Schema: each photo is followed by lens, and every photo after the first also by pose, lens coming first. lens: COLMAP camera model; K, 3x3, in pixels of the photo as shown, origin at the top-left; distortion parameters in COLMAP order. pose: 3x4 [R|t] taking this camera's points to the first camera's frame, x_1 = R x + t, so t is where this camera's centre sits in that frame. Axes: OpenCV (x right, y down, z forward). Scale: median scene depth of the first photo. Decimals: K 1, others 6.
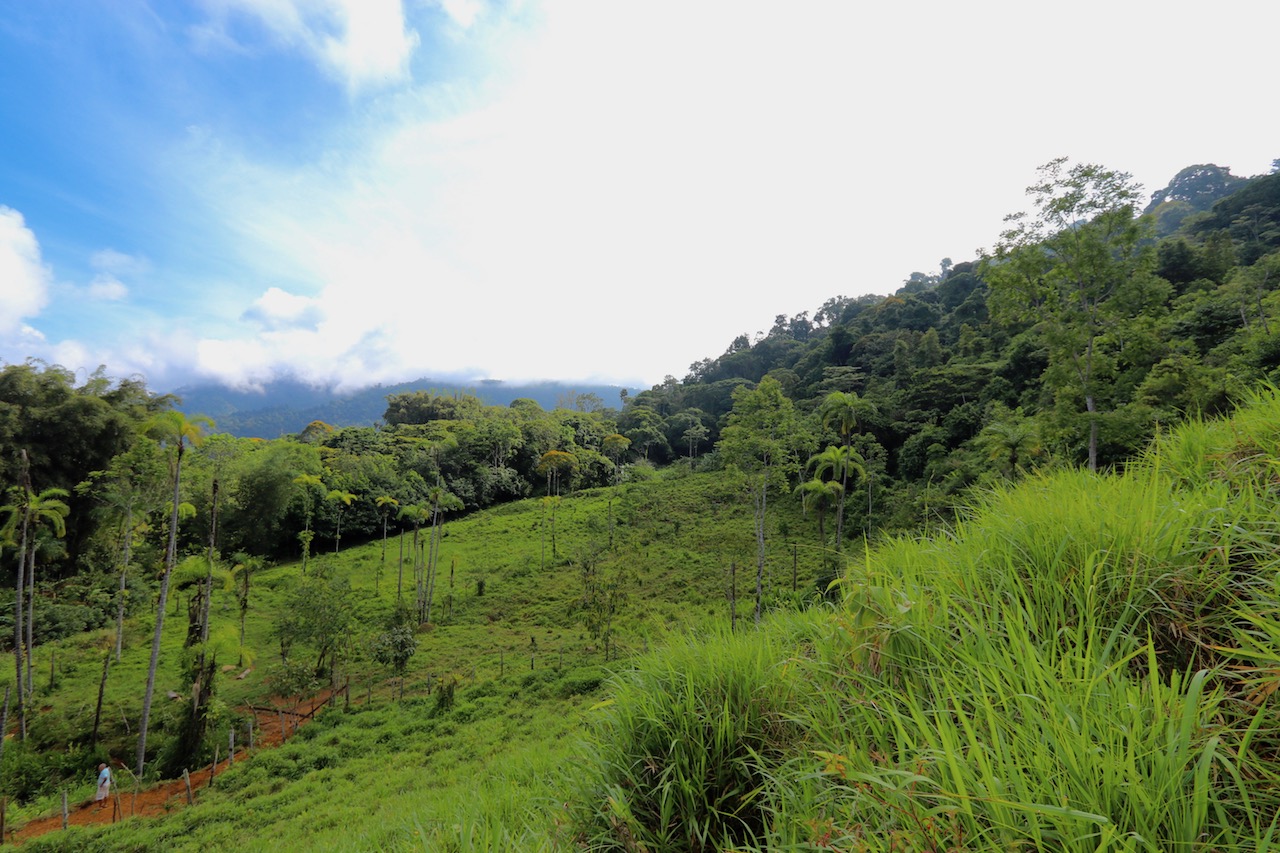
lens RADIAL K [[592.8, 0, 637.5], [0, 592.8, 423.7], [0, 0, 1]] dist [-0.020011, 0.004858]
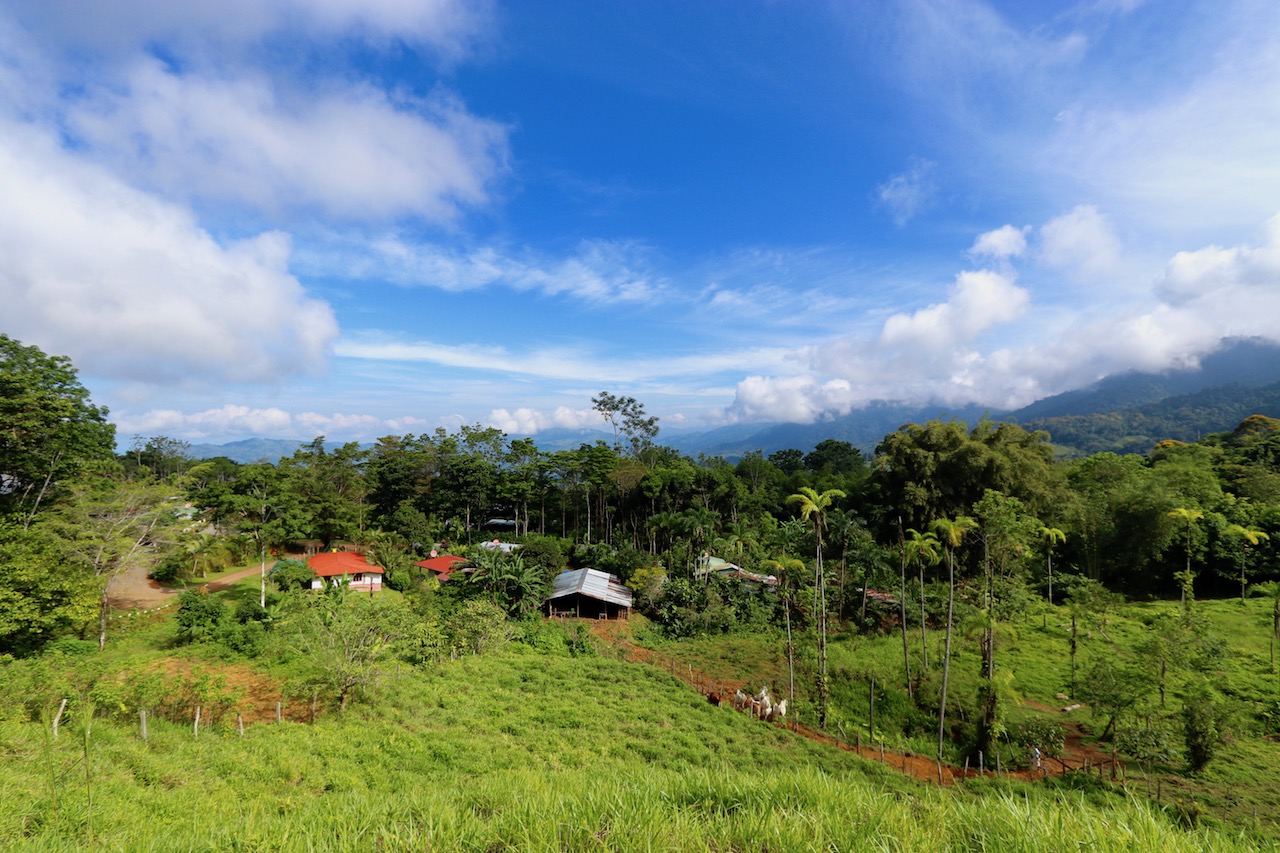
lens RADIAL K [[592.8, 0, 633.8], [0, 592.8, 429.3], [0, 0, 1]] dist [-0.020011, 0.004858]
pose [[0.219914, -0.044645, -0.974497, 0.140173], [0.070935, 0.997040, -0.029670, -0.070181], [0.972937, -0.062602, 0.222430, -0.022565]]
